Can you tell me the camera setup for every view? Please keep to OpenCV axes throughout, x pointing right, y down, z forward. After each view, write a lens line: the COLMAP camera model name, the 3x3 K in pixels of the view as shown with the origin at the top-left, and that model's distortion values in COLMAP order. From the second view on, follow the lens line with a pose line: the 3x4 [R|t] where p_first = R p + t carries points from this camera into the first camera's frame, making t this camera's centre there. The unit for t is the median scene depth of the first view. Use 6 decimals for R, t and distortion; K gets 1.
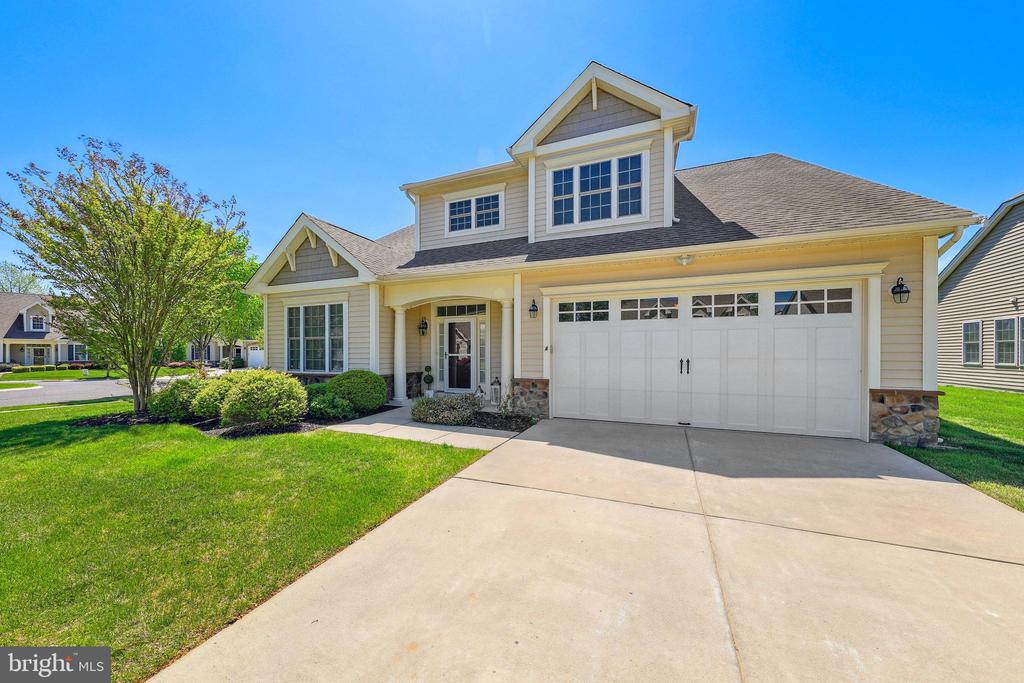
lens RADIAL K [[378.7, 0, 501.0], [0, 378.7, 355.2], [0, 0, 1]] dist [0.003358, 0.000142]
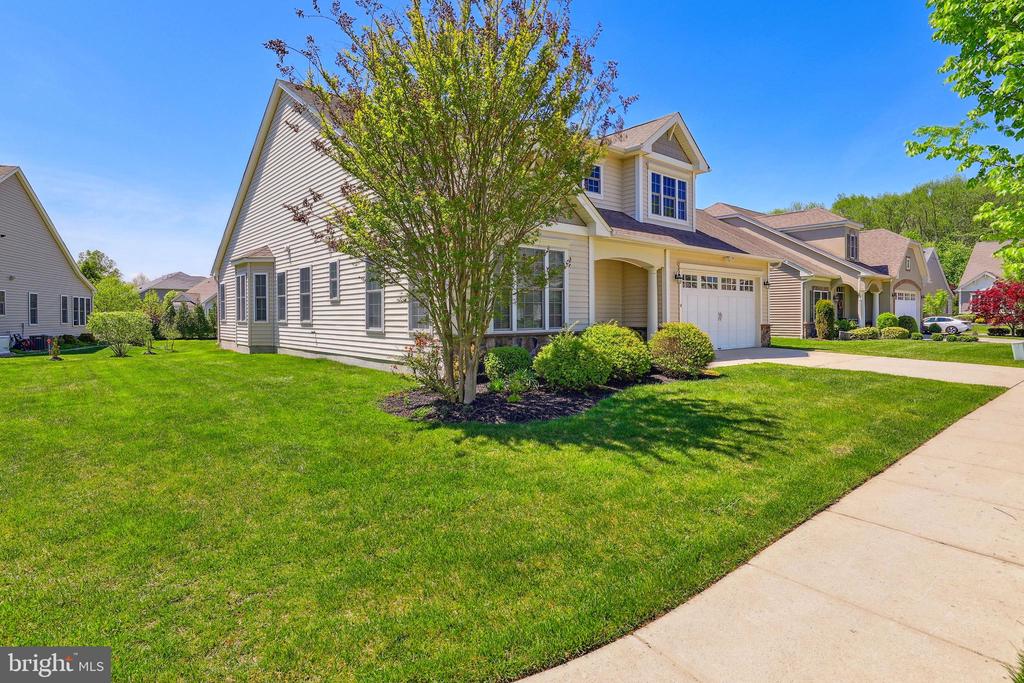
lens RADIAL K [[533.2, 0, 515.0], [0, 533.2, 312.6], [0, 0, 1]] dist [-0.000990, -0.000113]
pose [[0.436091, -0.001198, 0.899902, -1.934768], [0.003013, 0.999995, -0.000129, 0.007184], [-0.899897, 0.002767, 0.436093, 0.678454]]
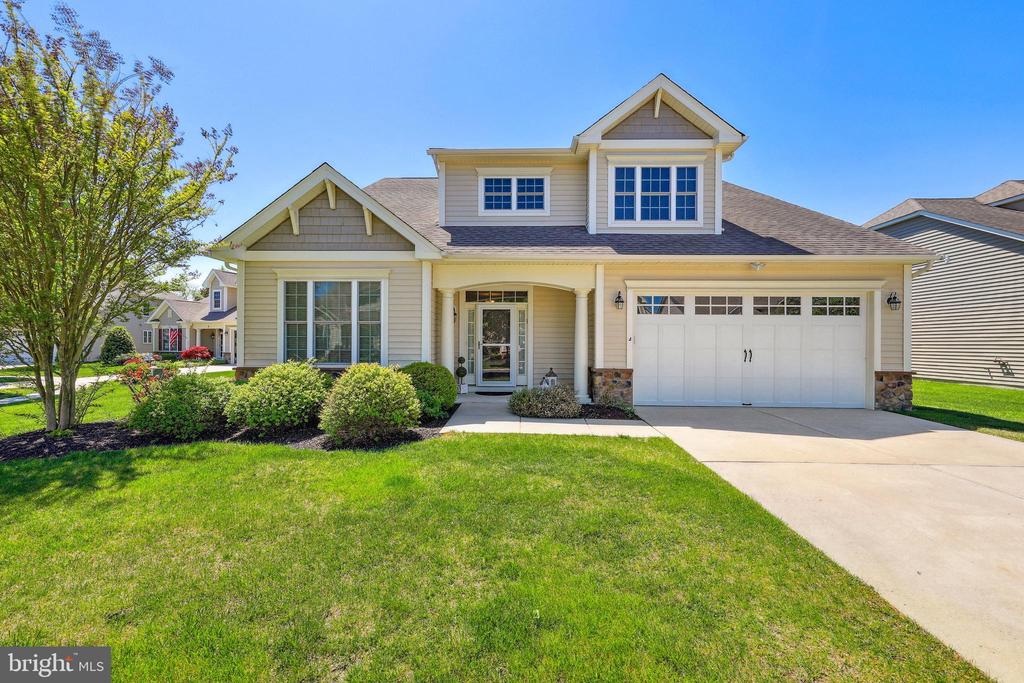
lens RADIAL K [[410.5, 0, 514.4], [0, 410.5, 343.2], [0, 0, 1]] dist [0.006681, -0.000573]
pose [[0.924289, 0.007317, 0.381624, -0.592064], [-0.004758, 0.999959, -0.007648, 0.003361], [-0.381664, 0.005254, 0.924286, 0.083083]]
